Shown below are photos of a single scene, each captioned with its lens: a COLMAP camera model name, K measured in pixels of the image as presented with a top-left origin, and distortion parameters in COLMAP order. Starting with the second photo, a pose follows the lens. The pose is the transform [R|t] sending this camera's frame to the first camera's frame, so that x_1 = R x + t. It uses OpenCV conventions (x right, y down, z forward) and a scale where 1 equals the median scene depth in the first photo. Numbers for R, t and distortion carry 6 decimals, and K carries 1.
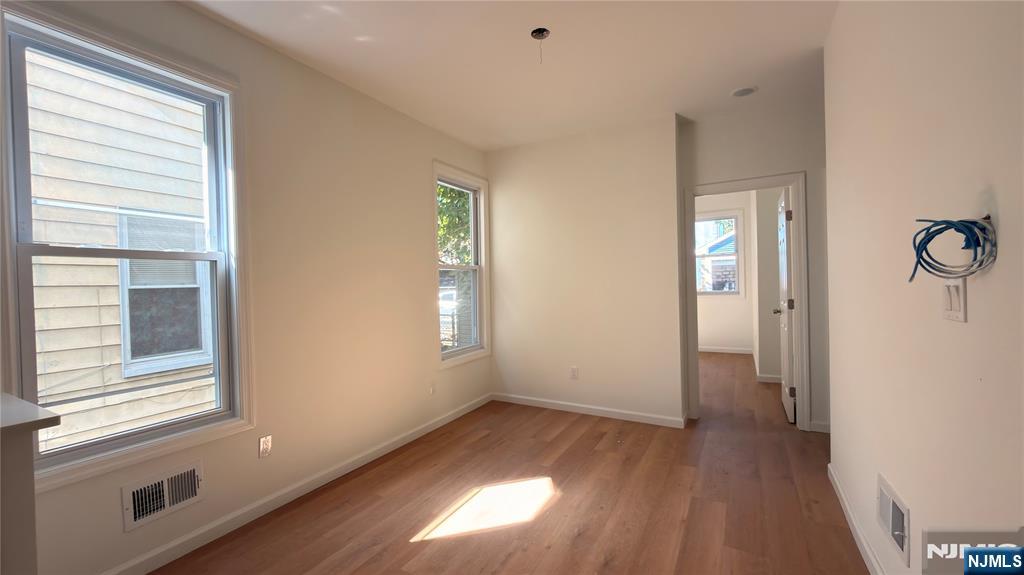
lens RADIAL K [[403.8, 0, 508.6], [0, 403.8, 290.2], [0, 0, 1]] dist [-0.000683, -0.003615]
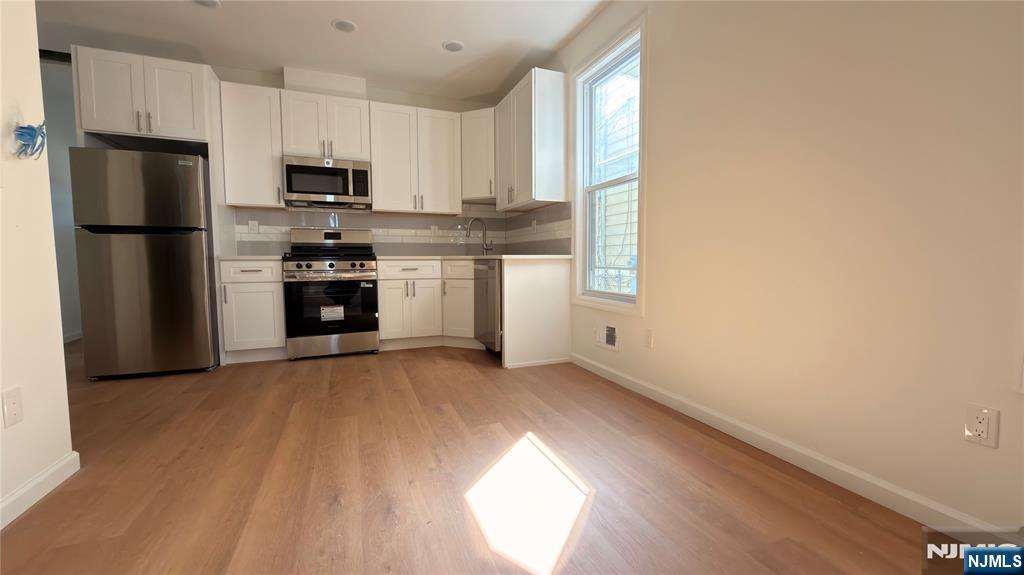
lens RADIAL K [[405.9, 0, 512.0], [0, 405.9, 287.5], [0, 0, 1]] dist [-0.000095, -0.000166]
pose [[-0.621204, 0.084993, -0.779026, 0.562767], [0.008882, 0.994801, 0.101451, 0.148659], [0.783599, 0.056103, -0.618729, 1.587797]]
